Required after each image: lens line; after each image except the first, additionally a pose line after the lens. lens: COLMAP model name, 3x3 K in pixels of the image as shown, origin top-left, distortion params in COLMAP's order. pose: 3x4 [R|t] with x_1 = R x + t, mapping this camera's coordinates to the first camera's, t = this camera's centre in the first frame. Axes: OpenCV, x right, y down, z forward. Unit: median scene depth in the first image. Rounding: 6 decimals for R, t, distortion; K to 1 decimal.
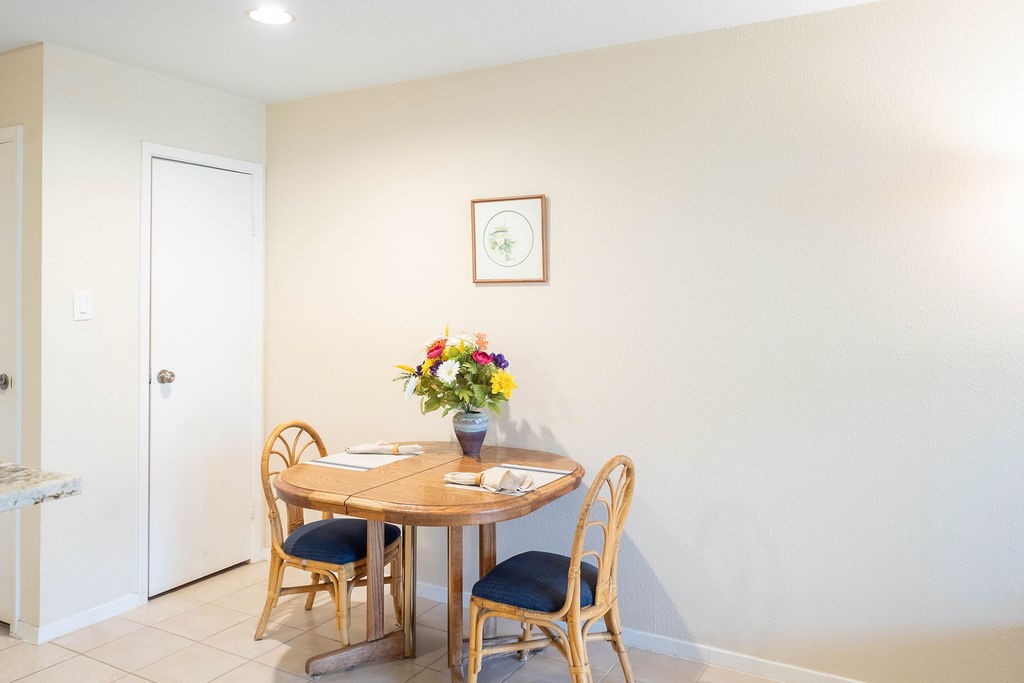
lens RADIAL K [[792.5, 0, 509.4], [0, 792.5, 276.7], [0, 0, 1]] dist [0.012057, -0.008270]
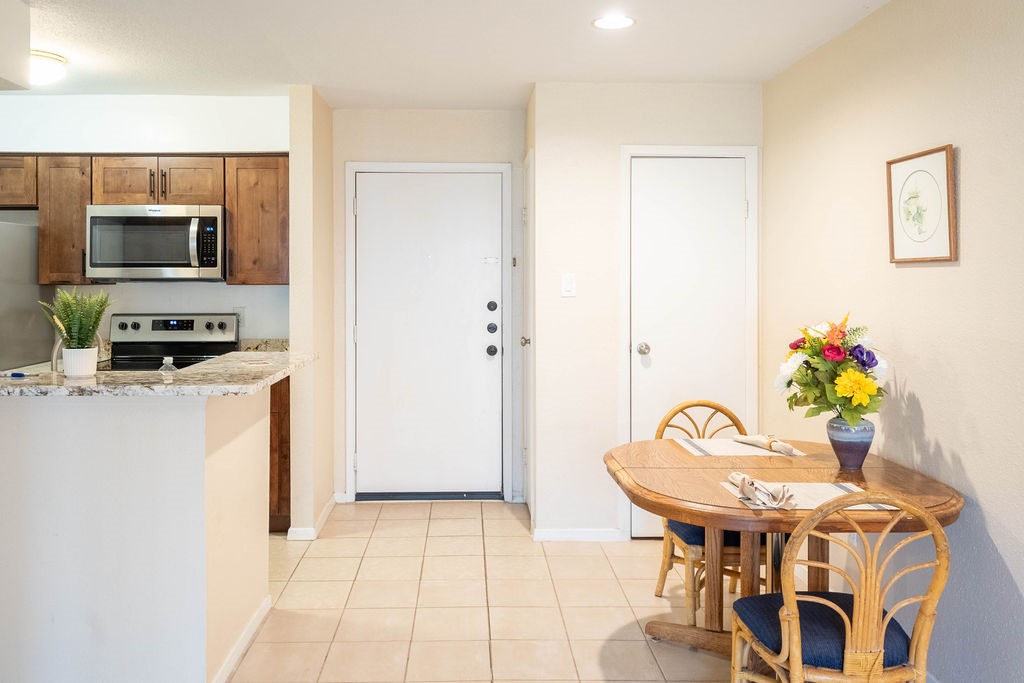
lens RADIAL K [[792.5, 0, 477.1], [0, 792.5, 285.6], [0, 0, 1]] dist [0.012057, -0.008270]
pose [[0.528672, 0.012559, -0.848734, 0.439374], [0.013557, 0.999638, 0.023237, 0.006205], [0.848718, -0.023791, 0.528310, 0.218608]]
